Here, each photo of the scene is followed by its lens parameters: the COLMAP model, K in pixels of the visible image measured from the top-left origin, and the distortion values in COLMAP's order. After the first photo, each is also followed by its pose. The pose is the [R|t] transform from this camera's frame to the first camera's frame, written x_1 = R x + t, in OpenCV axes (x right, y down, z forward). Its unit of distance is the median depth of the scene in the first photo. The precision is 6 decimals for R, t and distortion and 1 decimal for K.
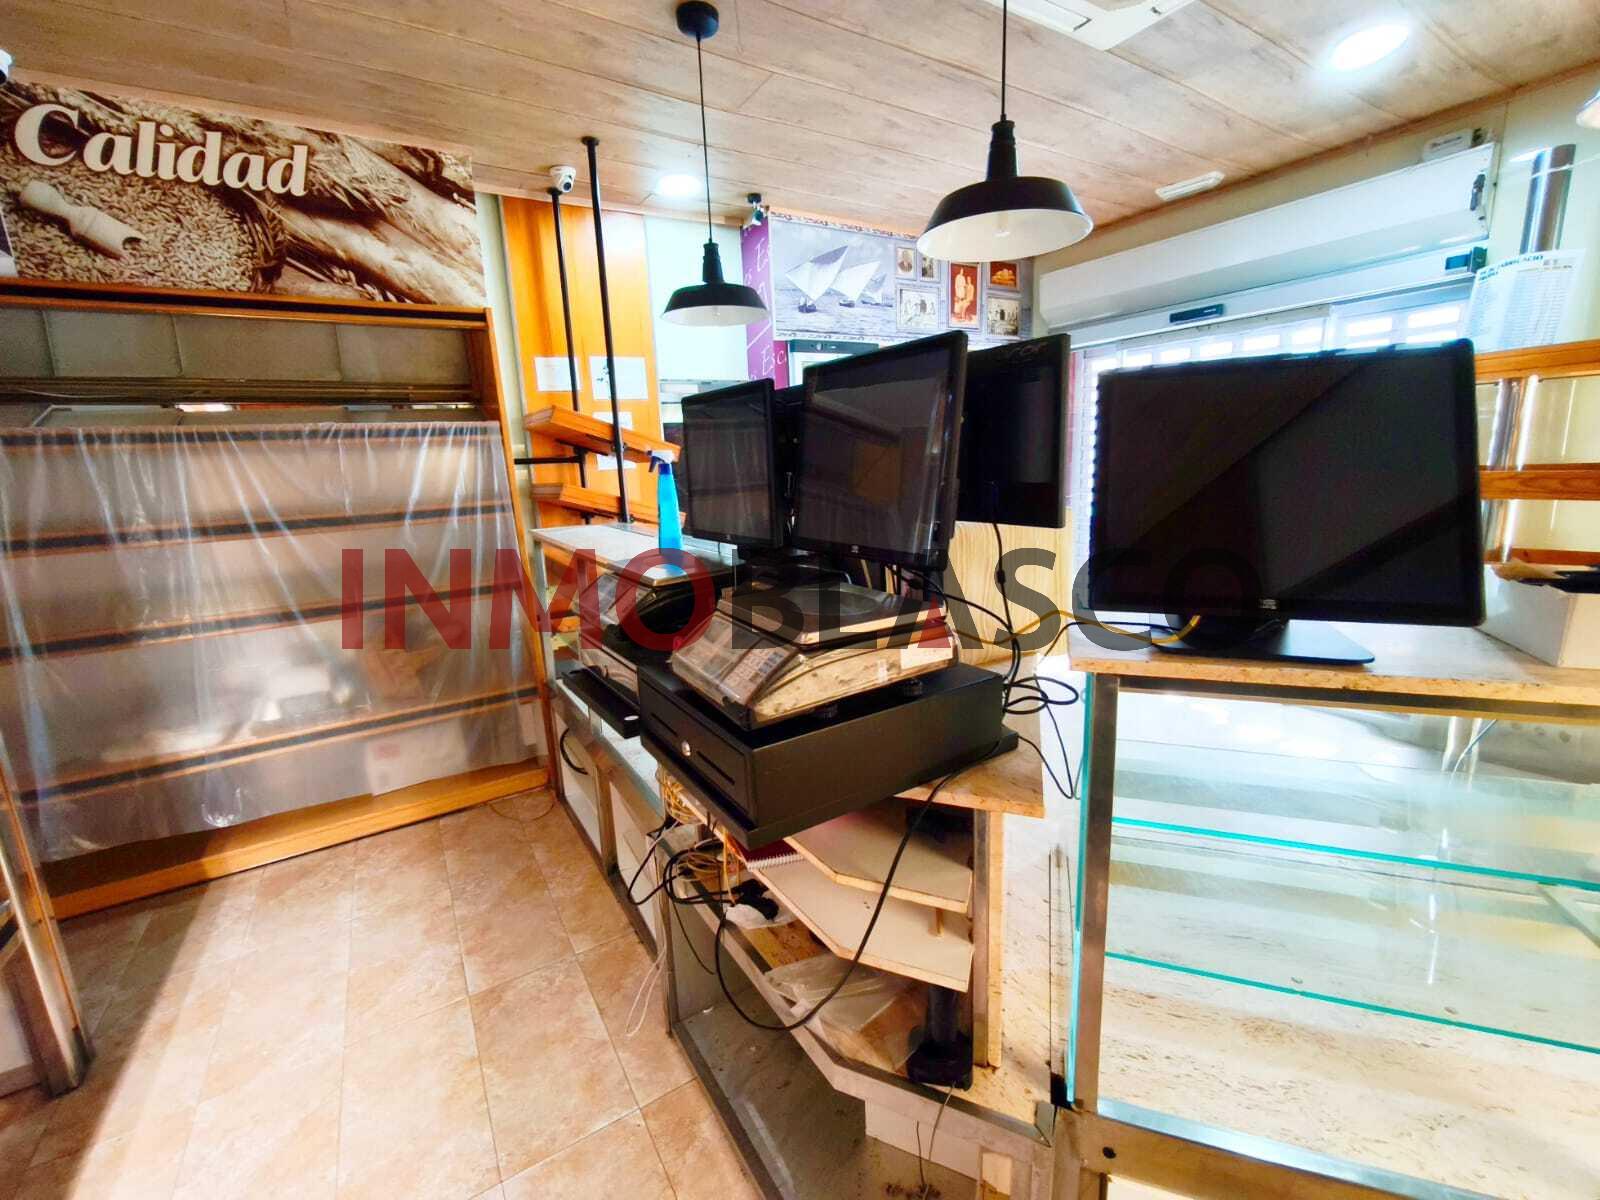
lens RADIAL K [[685.8, 0, 810.7], [0, 685.8, 586.6], [0, 0, 1]] dist [-0.001302, 0.000075]
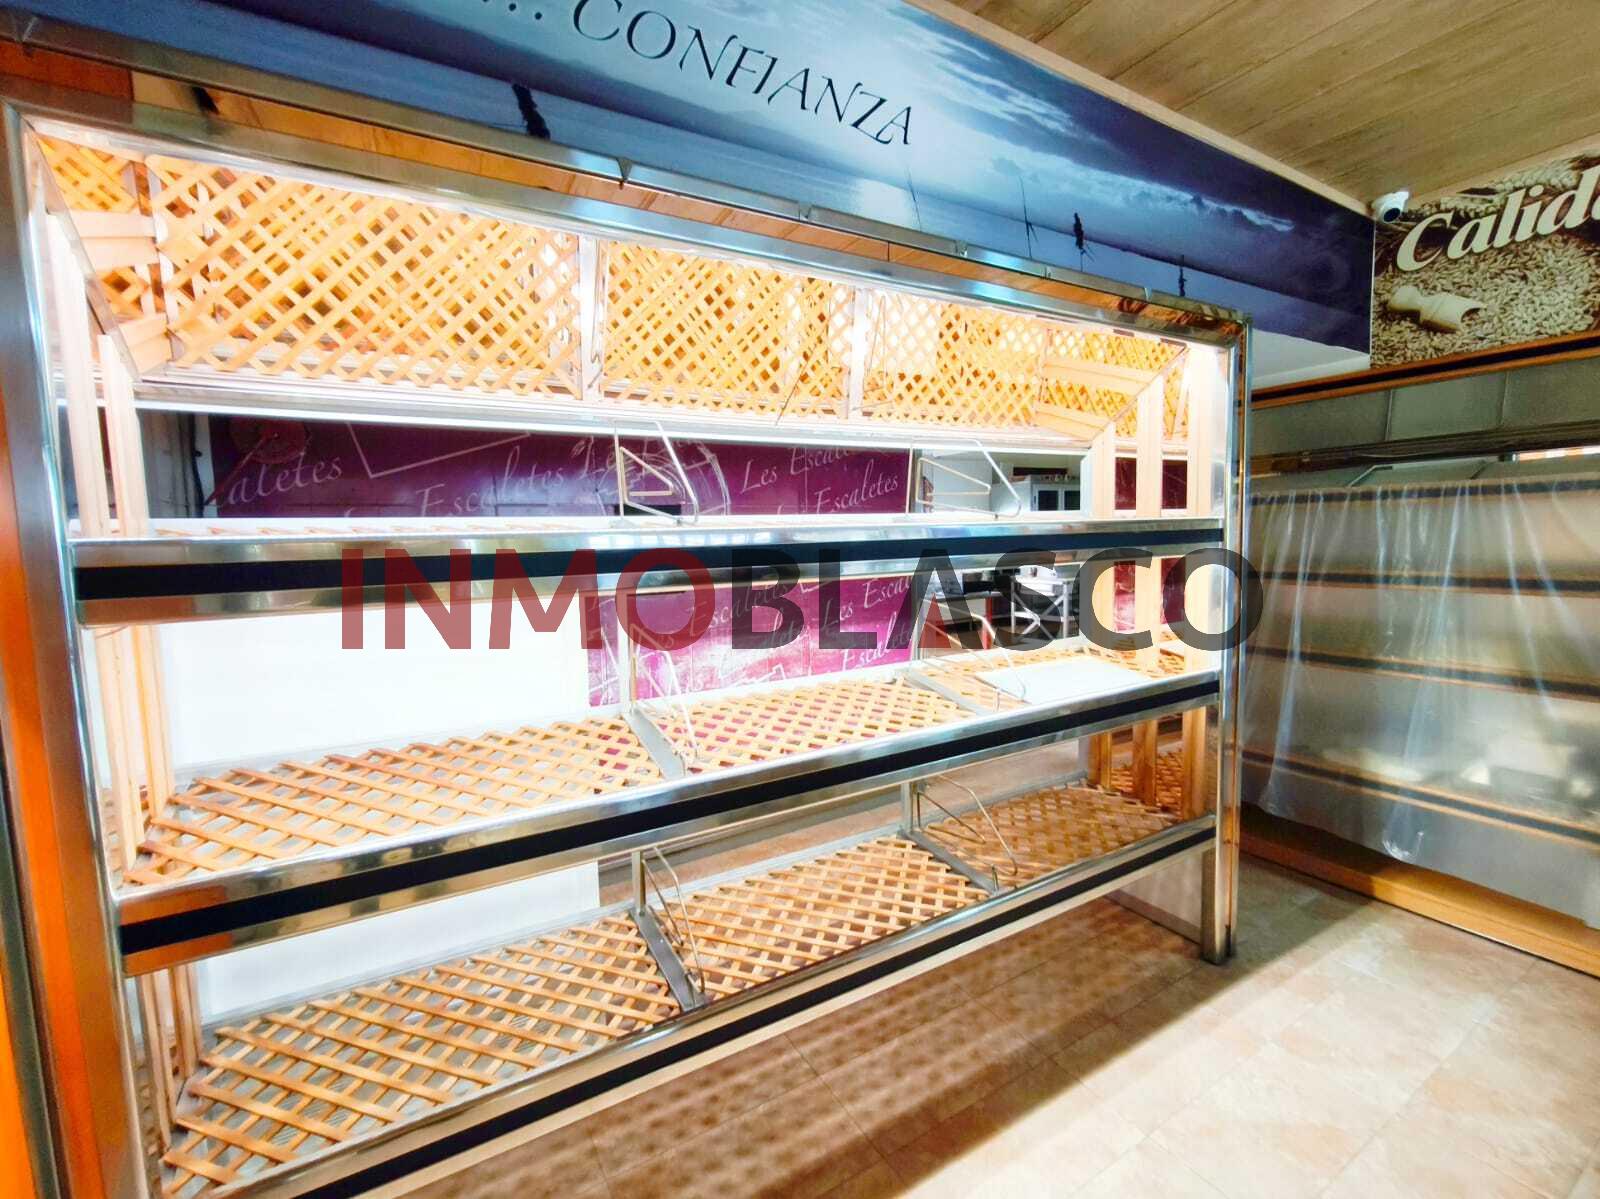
lens RADIAL K [[685.8, 0, 778.6], [0, 685.8, 590.1], [0, 0, 1]] dist [-0.001302, 0.000075]
pose [[-0.043249, 0.124775, -0.991242, 0.177119], [-0.166318, 0.977426, 0.130292, -0.031682], [0.985123, 0.170497, -0.021521, 0.016278]]
